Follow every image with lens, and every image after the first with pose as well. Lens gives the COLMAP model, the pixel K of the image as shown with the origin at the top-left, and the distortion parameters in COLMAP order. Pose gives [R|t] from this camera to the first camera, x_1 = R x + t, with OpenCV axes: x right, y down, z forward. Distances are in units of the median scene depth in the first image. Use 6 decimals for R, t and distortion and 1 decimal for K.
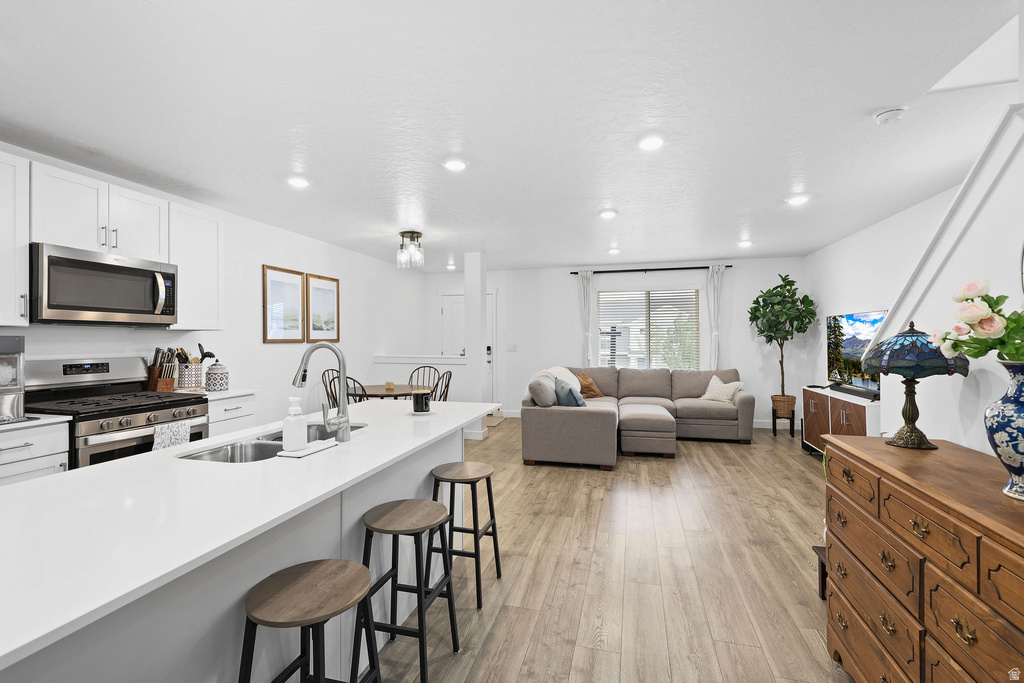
lens RADIAL K [[453.0, 0, 507.4], [0, 453.0, 338.8], [0, 0, 1]] dist [0.000040, -0.000082]
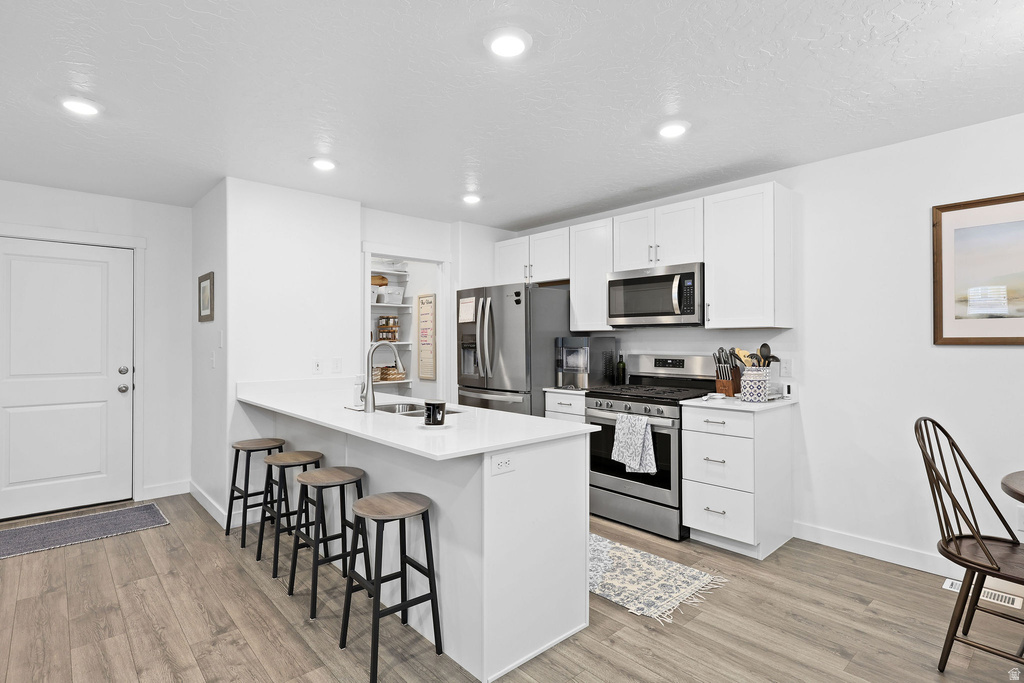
lens RADIAL K [[510.6, 0, 506.6], [0, 510.6, 338.7], [0, 0, 1]] dist [0.002457, -0.000384]
pose [[-0.541053, 0.000257, -0.840988, 0.305562], [0.004337, 0.999988, -0.002484, 0.001510], [0.840977, -0.004992, -0.541048, 0.924148]]
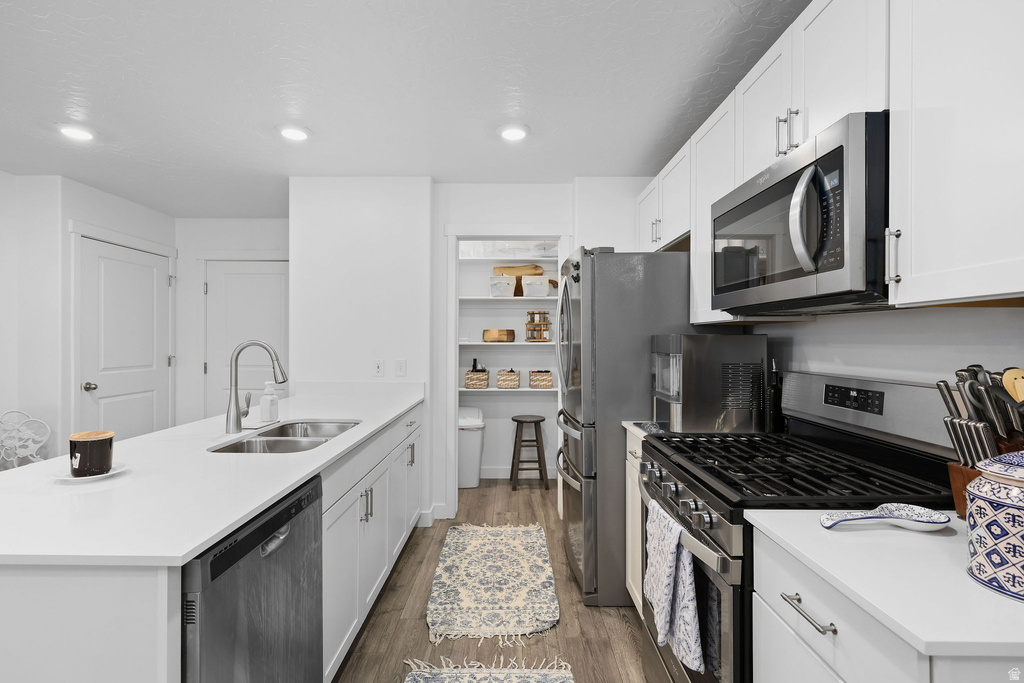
lens RADIAL K [[477.4, 0, 507.6], [0, 477.4, 342.1], [0, 0, 1]] dist [-0.000388, -0.000024]
pose [[-0.965986, -0.000318, -0.258596, -0.293594], [-0.000858, 0.999998, 0.001977, 0.003177], [0.258595, 0.002132, -0.965984, 0.943092]]
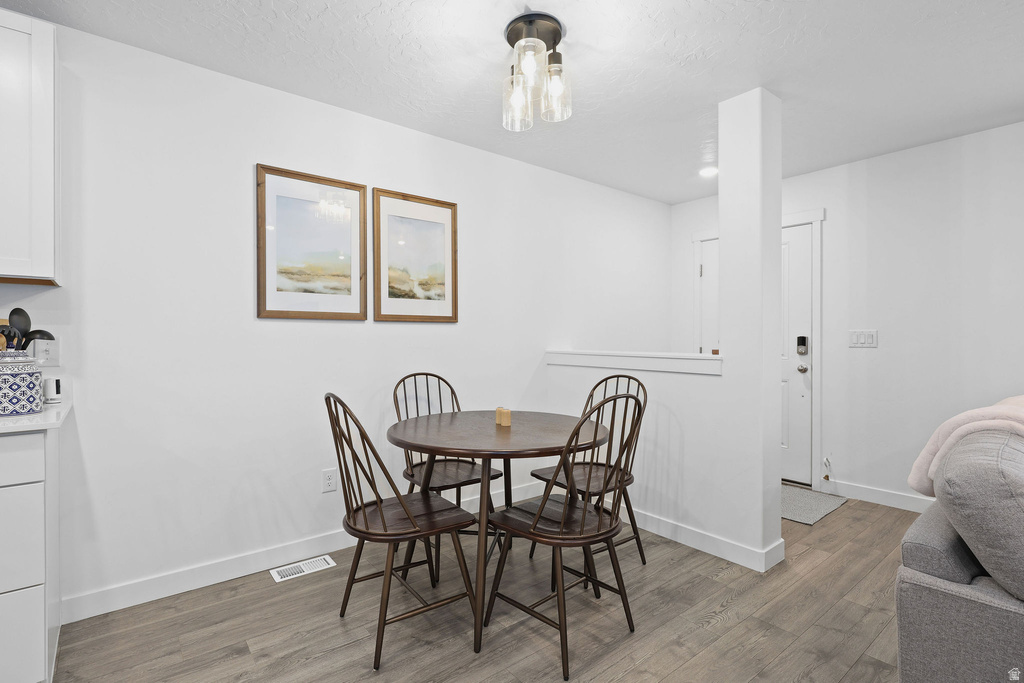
lens RADIAL K [[492.7, 0, 505.6], [0, 492.7, 339.3], [0, 0, 1]] dist [0.002522, 0.000453]
pose [[0.807191, 0.003785, -0.590278, 0.020114], [-0.002359, 0.999992, 0.003187, 0.032812], [0.590285, -0.001180, 0.807194, 0.737366]]
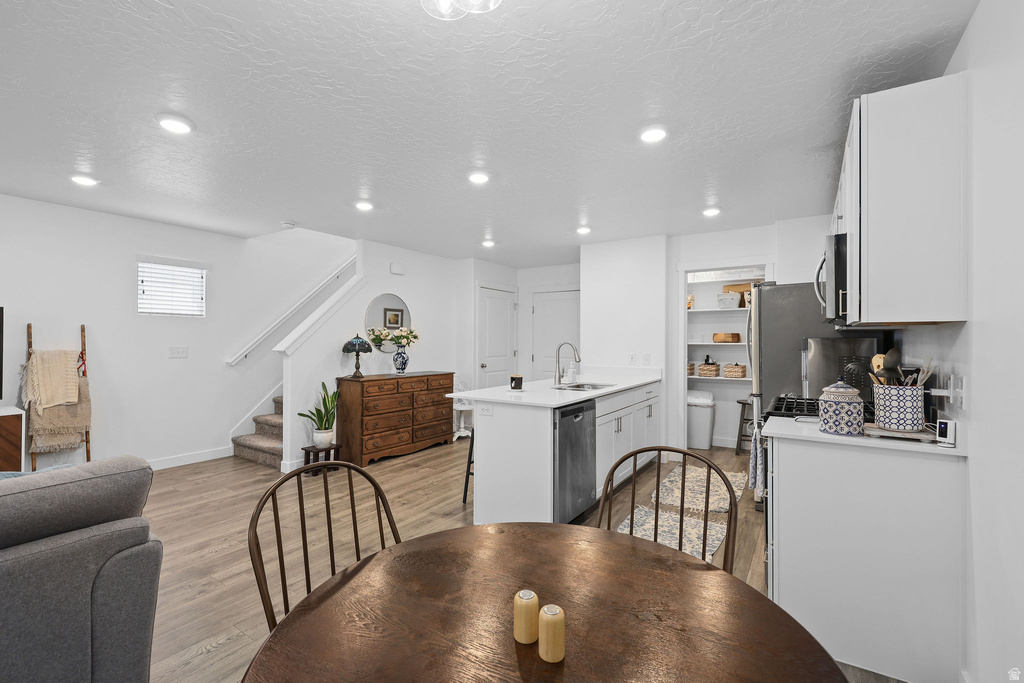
lens RADIAL K [[453.0, 0, 507.4], [0, 453.0, 338.8], [0, 0, 1]] dist [0.000040, -0.000082]
pose [[-0.949634, 0.000635, 0.313361, -0.352678], [-0.001445, 0.999978, -0.006405, 0.003400], [-0.313359, -0.006535, -0.949612, 1.358559]]
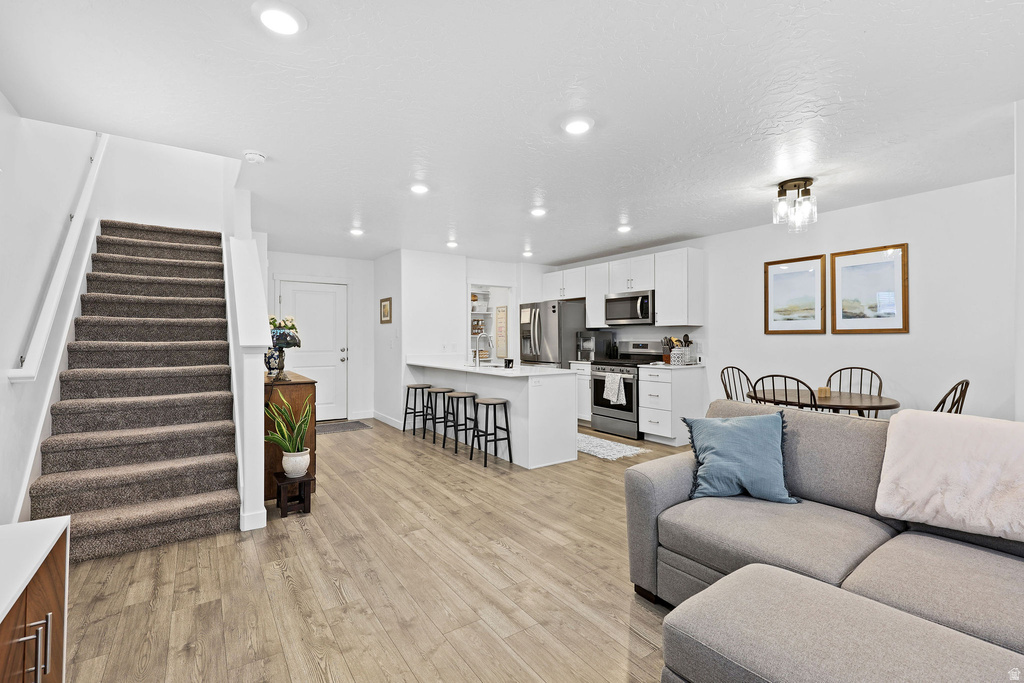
lens RADIAL K [[453.0, 0, 507.4], [0, 453.0, 338.8], [0, 0, 1]] dist [0.000040, -0.000082]
pose [[-0.646133, 0.006598, -0.763196, 0.729864], [0.005584, 0.999977, 0.003918, 0.013629], [0.763204, -0.001730, -0.646155, 1.272954]]
